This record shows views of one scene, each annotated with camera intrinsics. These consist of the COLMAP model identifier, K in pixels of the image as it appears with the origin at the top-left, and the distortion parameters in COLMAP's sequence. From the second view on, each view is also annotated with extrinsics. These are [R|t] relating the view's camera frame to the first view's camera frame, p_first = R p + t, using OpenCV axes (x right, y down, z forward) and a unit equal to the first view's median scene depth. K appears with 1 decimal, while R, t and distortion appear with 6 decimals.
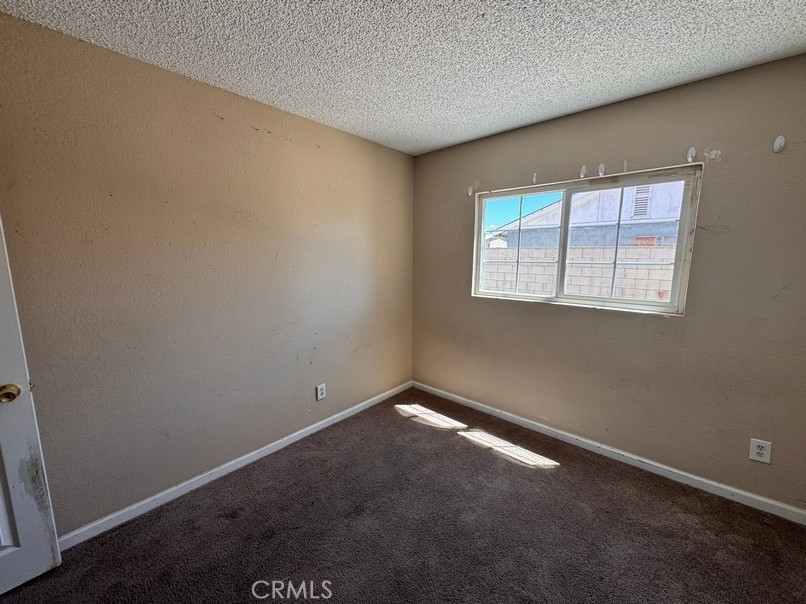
lens RADIAL K [[322.2, 0, 403.2], [0, 322.2, 301.1], [0, 0, 1]] dist [-0.003162, 0.000682]
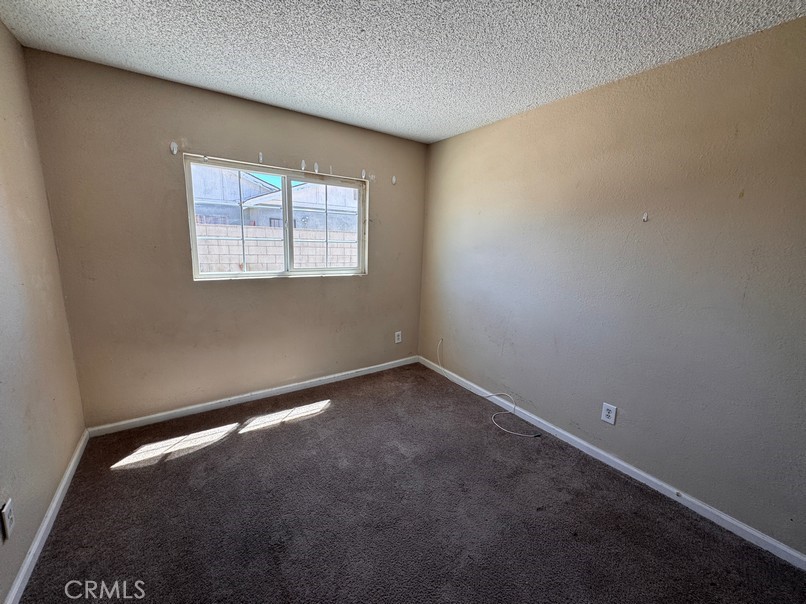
lens RADIAL K [[322.2, 0, 403.2], [0, 322.2, 301.1], [0, 0, 1]] dist [-0.003162, 0.000682]
pose [[0.236451, -0.175828, 0.955602, -0.534503], [0.105093, 0.982349, 0.154746, -0.042432], [-0.965943, 0.063837, 0.250756, 0.327749]]
